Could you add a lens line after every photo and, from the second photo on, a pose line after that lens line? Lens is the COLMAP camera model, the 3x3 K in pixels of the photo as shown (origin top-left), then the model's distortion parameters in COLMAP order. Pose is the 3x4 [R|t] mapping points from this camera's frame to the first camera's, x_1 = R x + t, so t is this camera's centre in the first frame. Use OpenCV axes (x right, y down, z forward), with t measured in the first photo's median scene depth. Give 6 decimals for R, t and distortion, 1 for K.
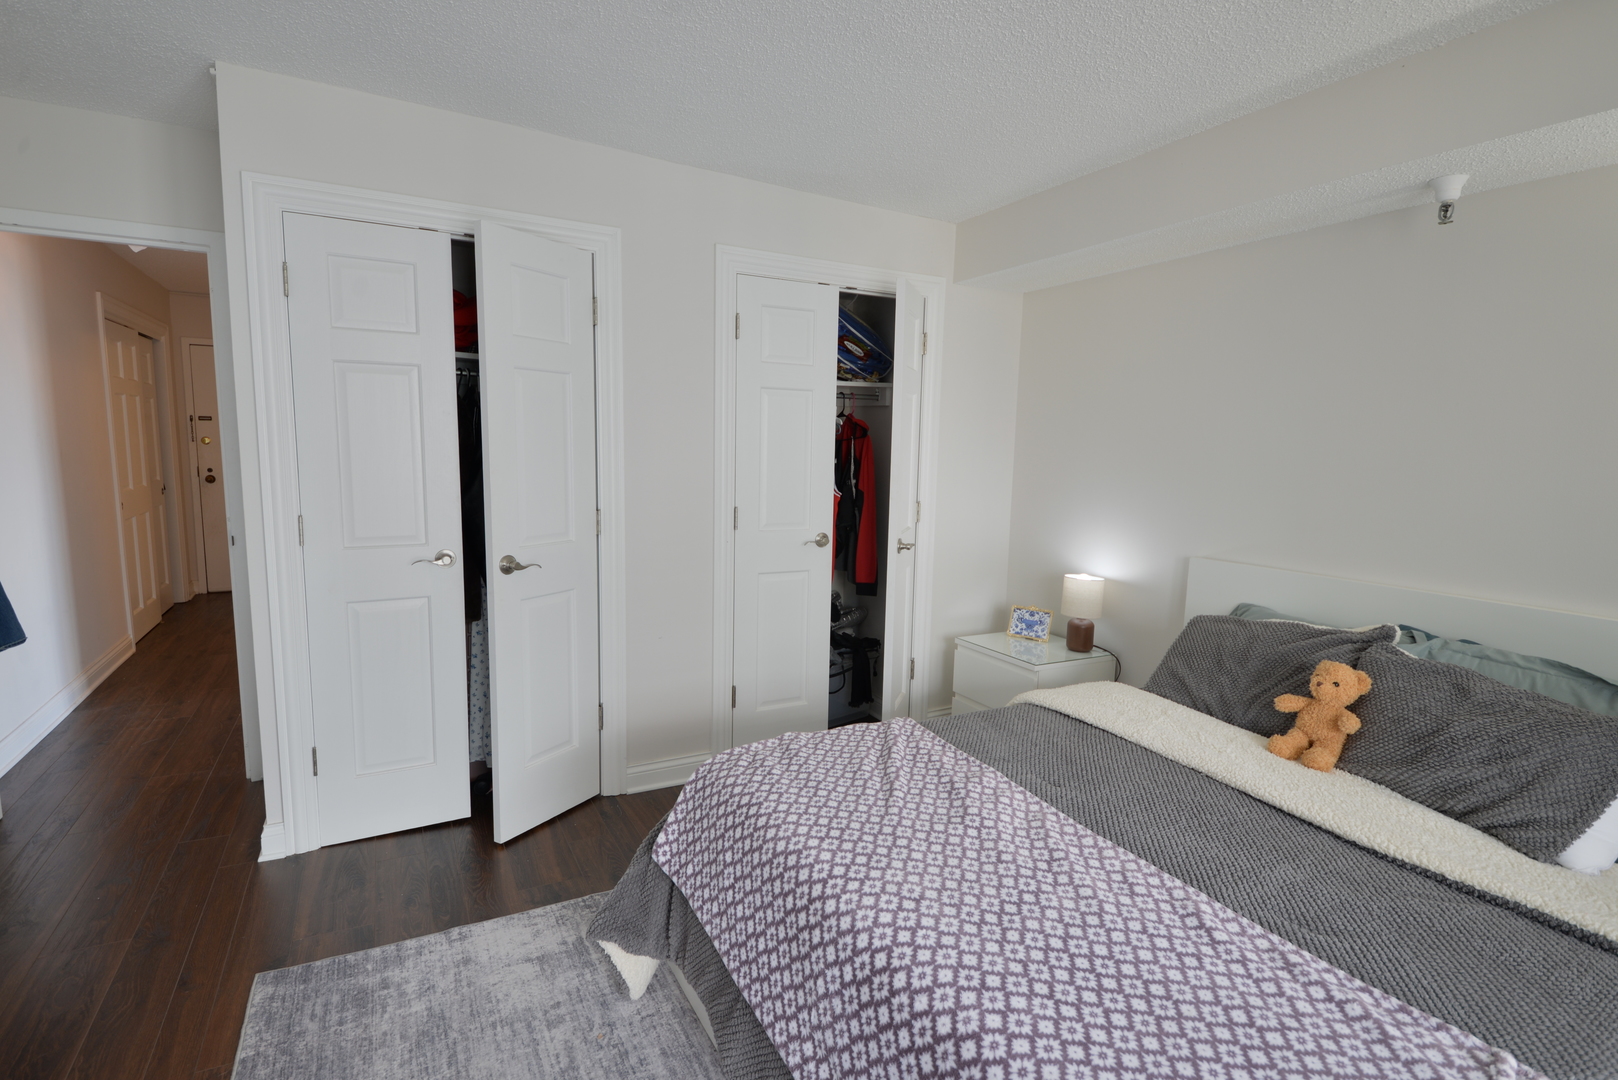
lens RADIAL K [[738.7, 0, 819.2], [0, 738.7, 539.9], [0, 0, 1]] dist [0.033572, -0.033371]
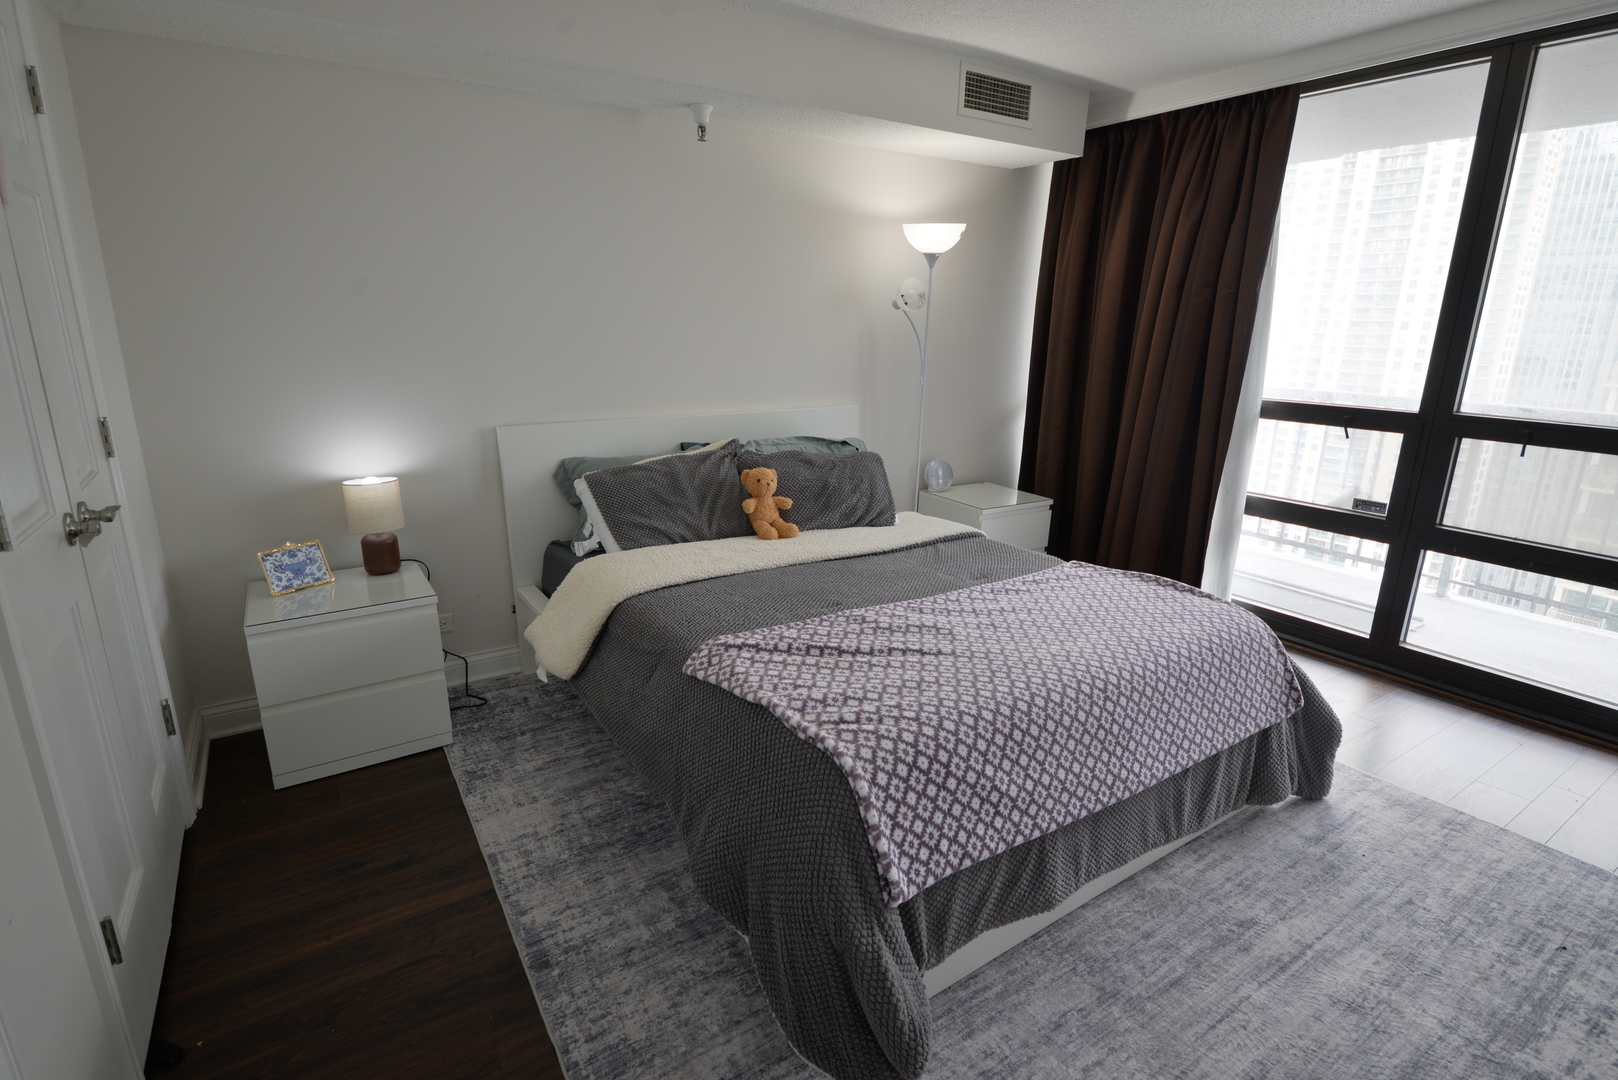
lens RADIAL K [[738.7, 0, 819.2], [0, 738.7, 539.9], [0, 0, 1]] dist [0.033572, -0.033371]
pose [[-0.029545, -0.309912, 0.950306, -0.699259], [0.114270, 0.943441, 0.311226, -0.134656], [-0.993010, 0.117787, 0.007540, 0.864709]]
